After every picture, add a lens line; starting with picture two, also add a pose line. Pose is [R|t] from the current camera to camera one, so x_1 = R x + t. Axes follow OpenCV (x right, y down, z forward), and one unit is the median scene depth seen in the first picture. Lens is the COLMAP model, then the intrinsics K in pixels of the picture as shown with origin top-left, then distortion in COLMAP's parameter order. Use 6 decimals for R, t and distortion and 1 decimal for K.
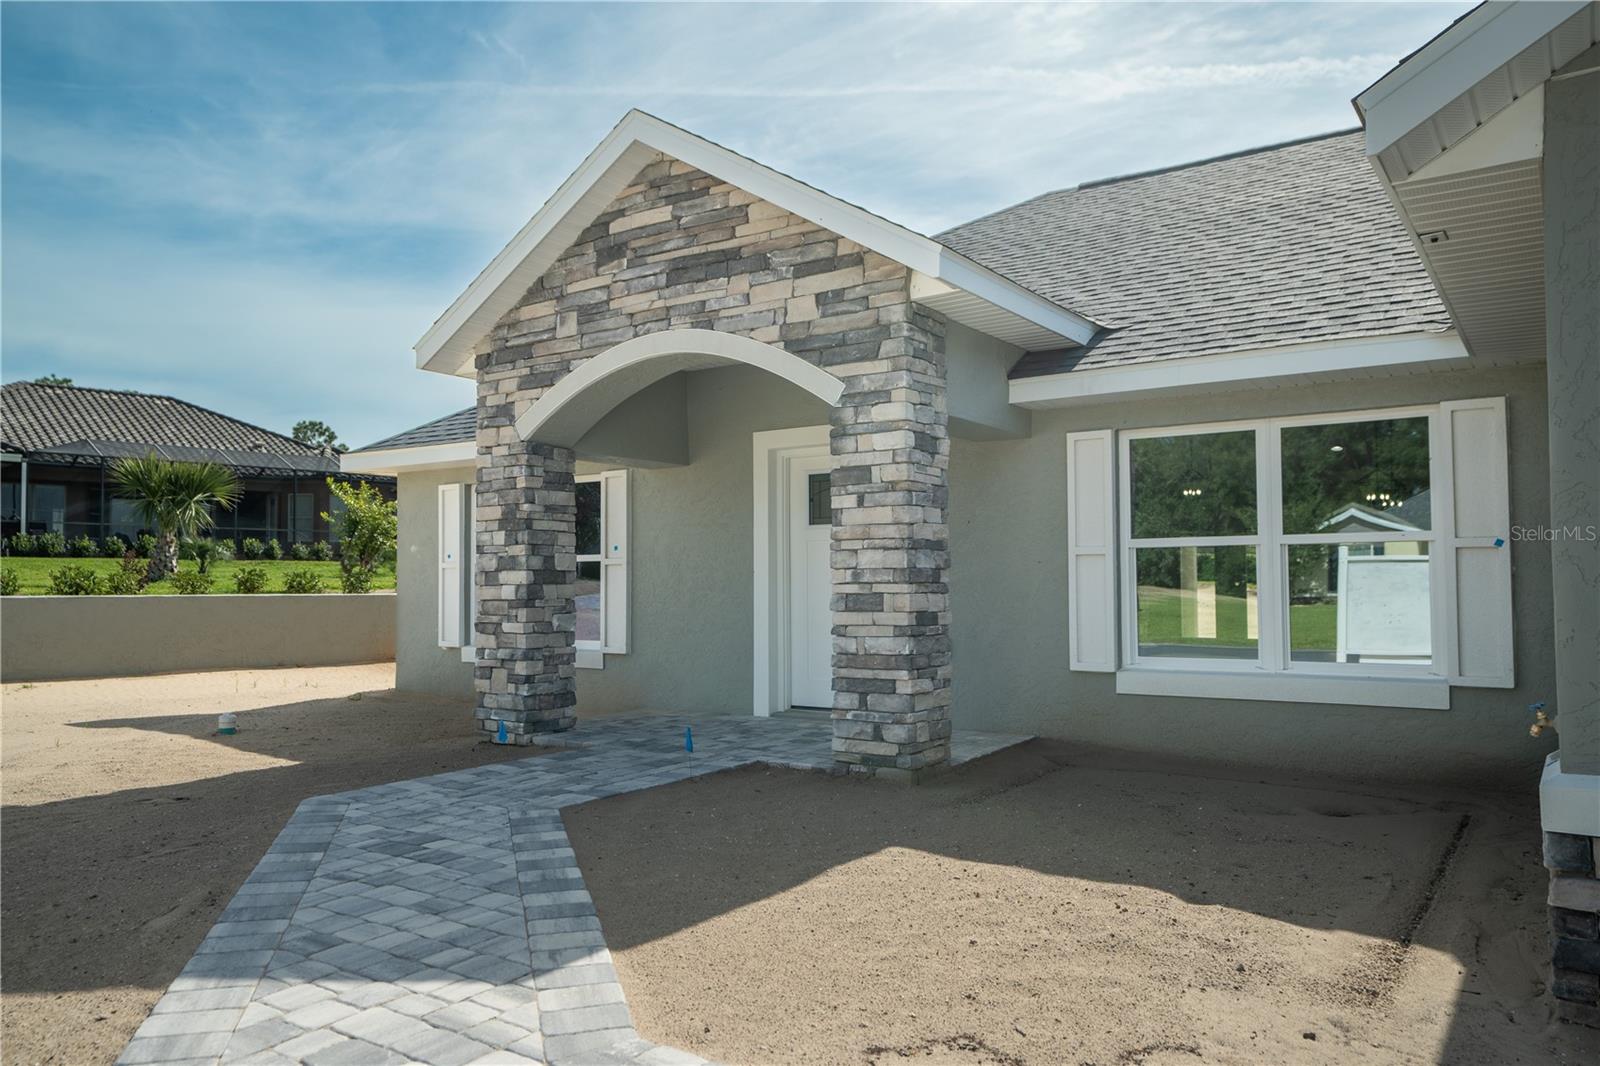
lens RADIAL K [[1178.3, 0, 795.4], [0, 1178.3, 542.8], [0, 0, 1]] dist [0.061741, 0.001393]
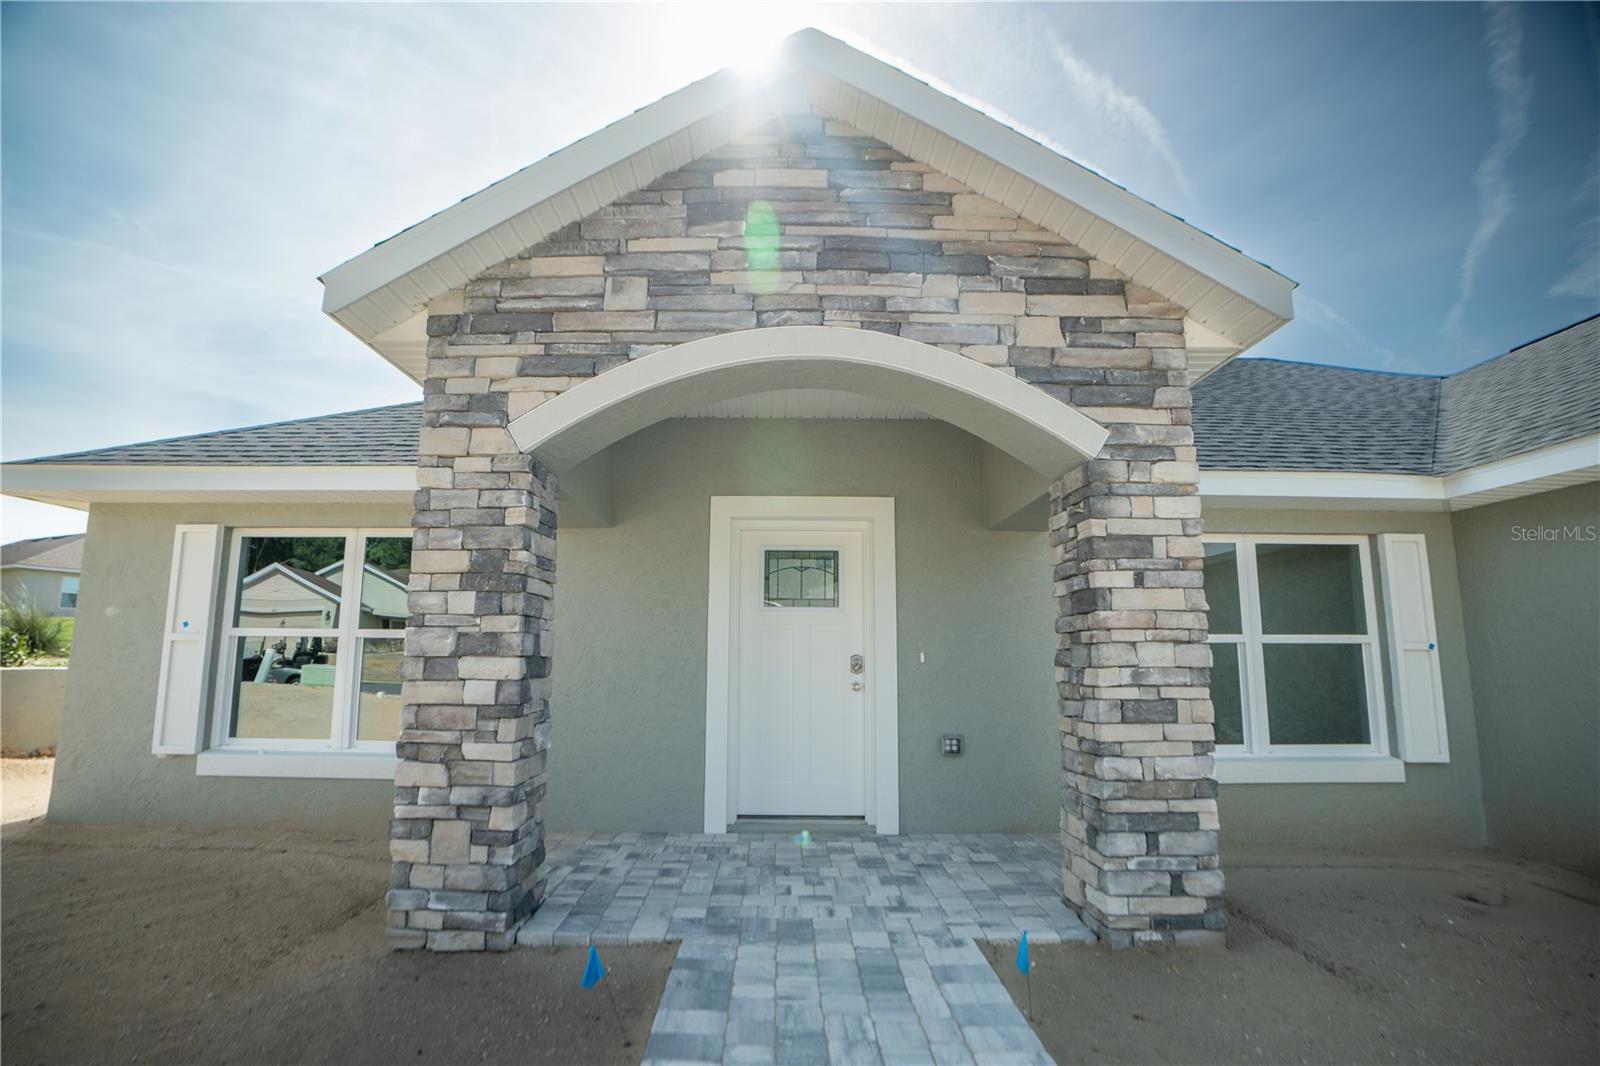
lens RADIAL K [[756.2, 0, 830.1], [0, 756.2, 558.5], [0, 0, 1]] dist [-0.047369, 0.009714]
pose [[0.815336, 0.086371, 0.572510, -0.360195], [-0.032951, 0.994130, -0.103052, 0.007772], [-0.578050, 0.065157, 0.813396, 0.646073]]
